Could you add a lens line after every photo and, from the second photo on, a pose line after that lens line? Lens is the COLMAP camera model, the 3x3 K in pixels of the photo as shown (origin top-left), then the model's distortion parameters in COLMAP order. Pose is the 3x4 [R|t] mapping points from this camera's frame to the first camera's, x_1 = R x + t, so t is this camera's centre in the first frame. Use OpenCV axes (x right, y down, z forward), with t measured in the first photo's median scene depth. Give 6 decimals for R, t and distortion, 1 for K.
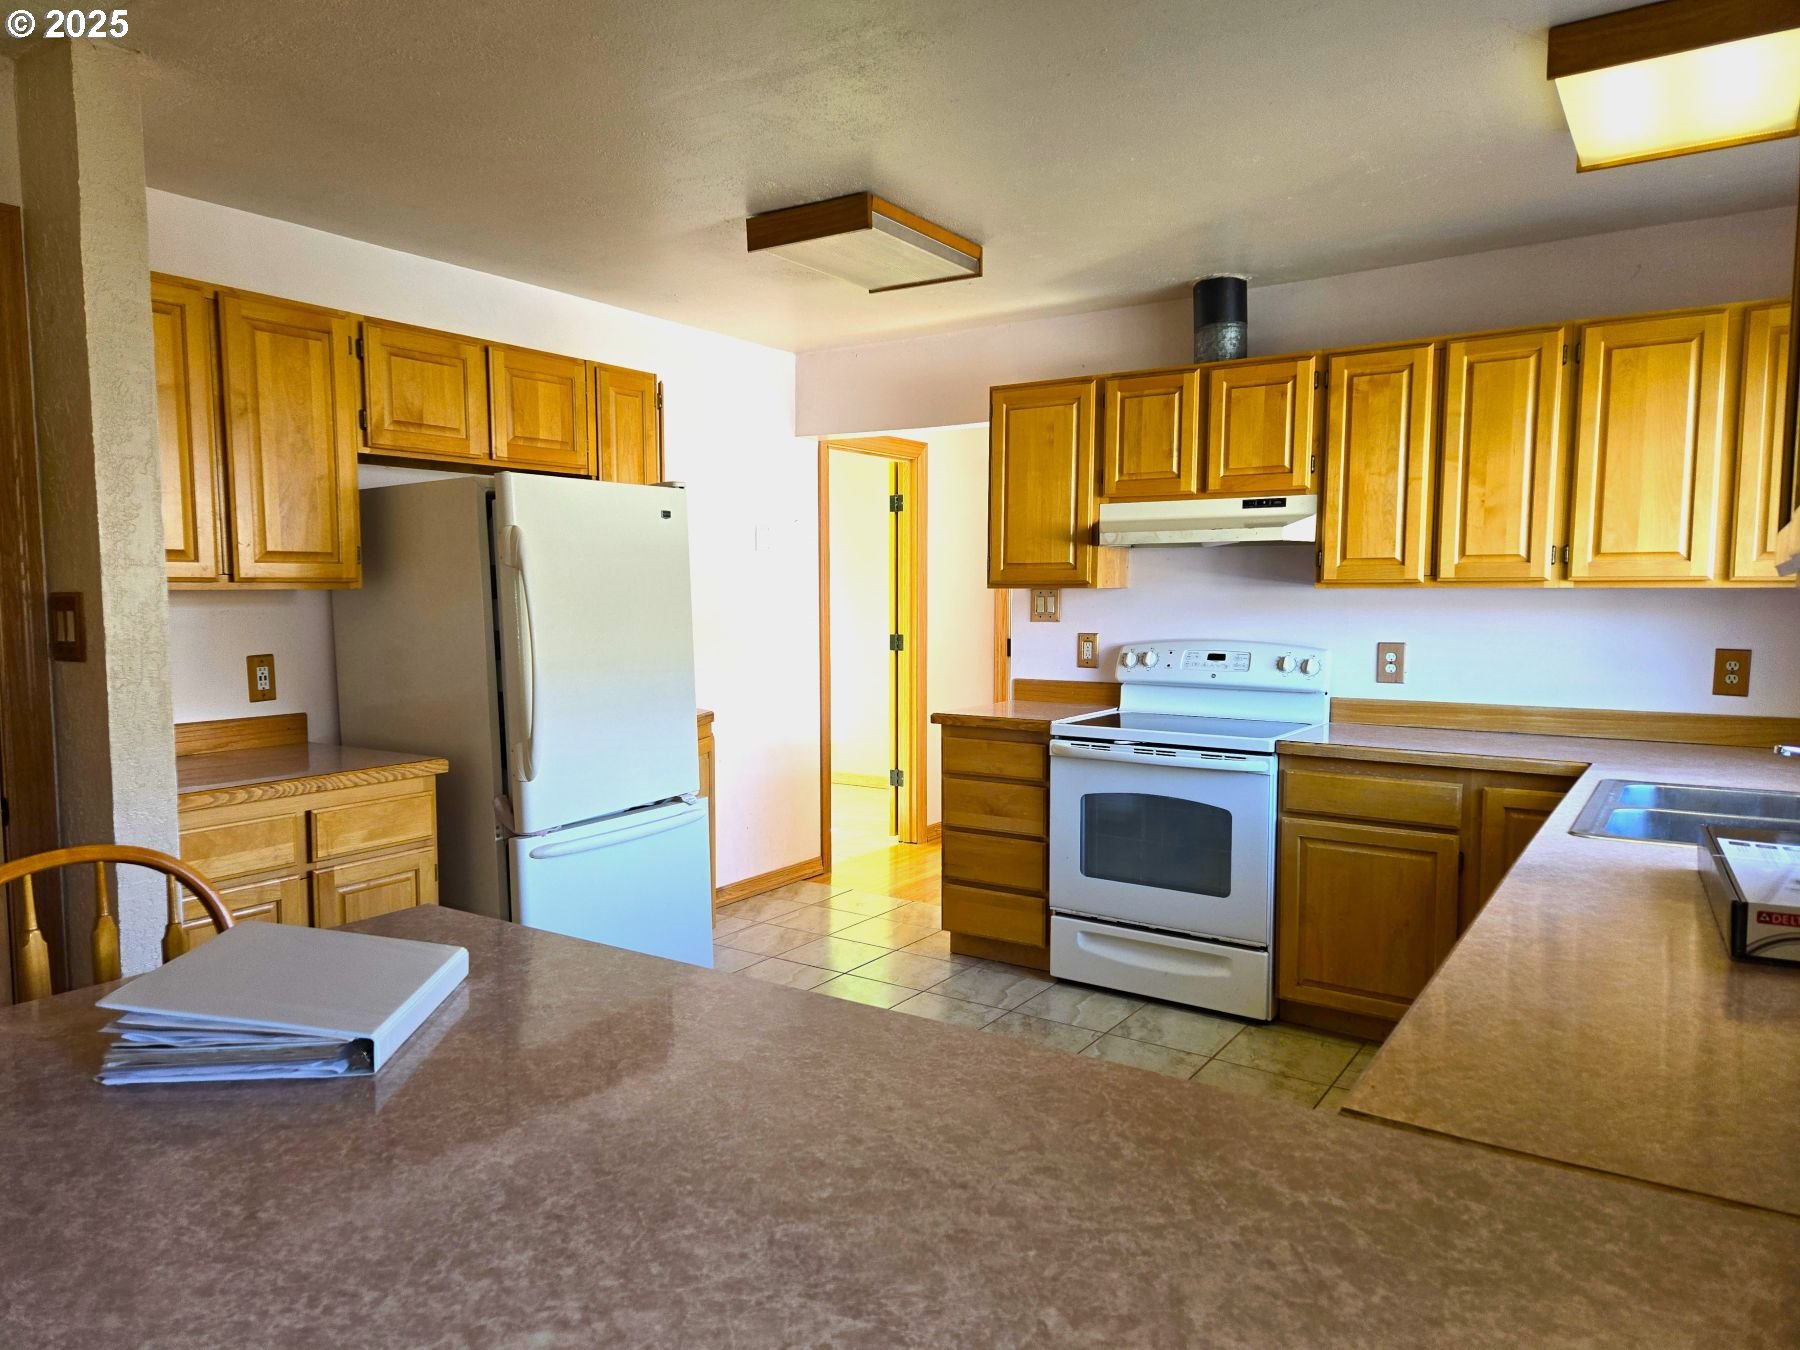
lens RADIAL K [[1183.4, 0, 894.6], [0, 1183.4, 682.1], [0, 0, 1]] dist [0.031736, -0.000890]
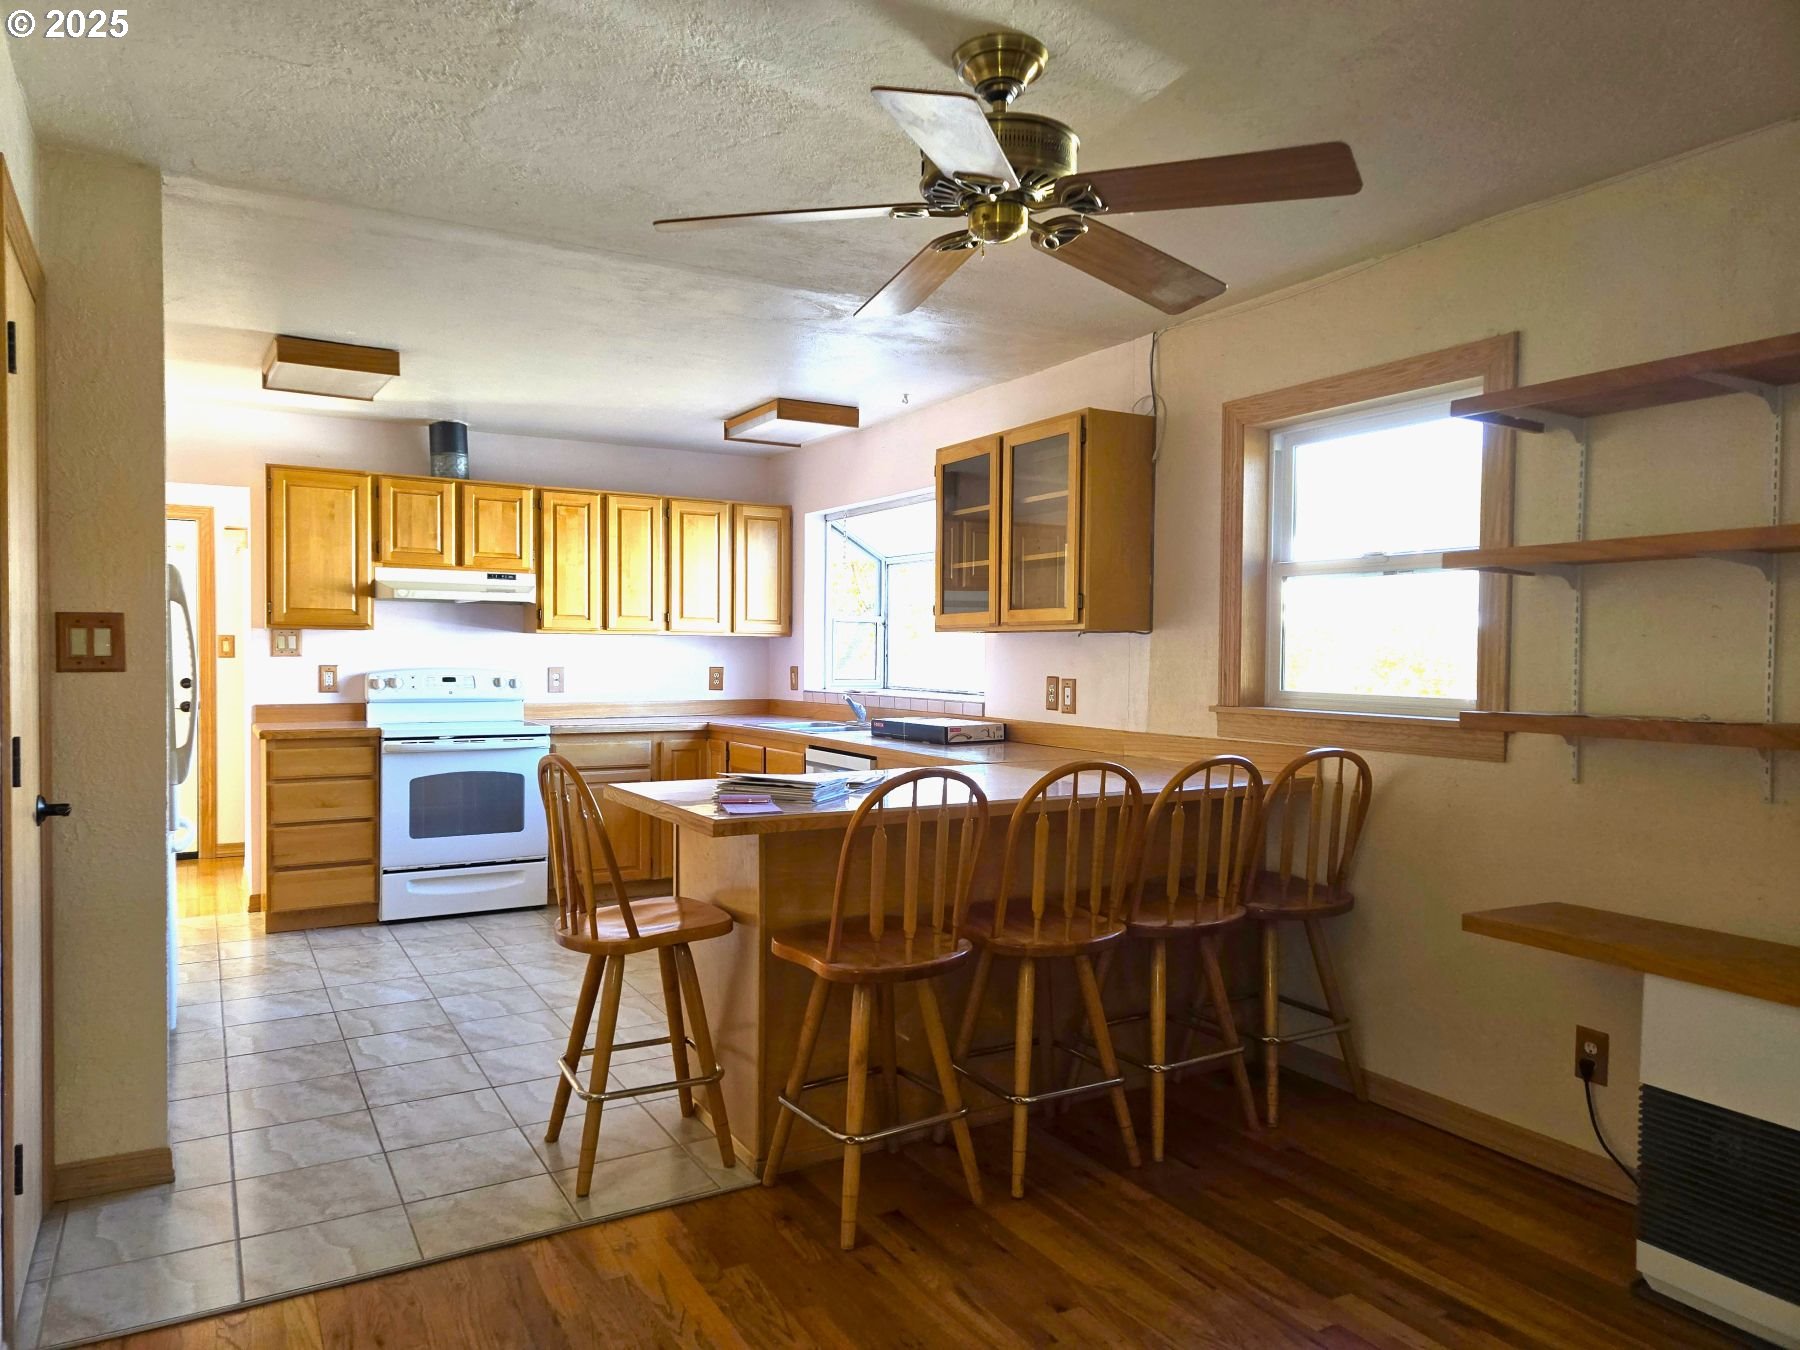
lens RADIAL K [[1183.4, 0, 894.6], [0, 1183.4, 682.1], [0, 0, 1]] dist [0.031736, -0.000890]
pose [[0.428546, -0.018377, 0.903333, -0.826170], [0.062410, 0.998007, -0.009305, 0.029883], [-0.901362, 0.060365, 0.428839, -0.102493]]
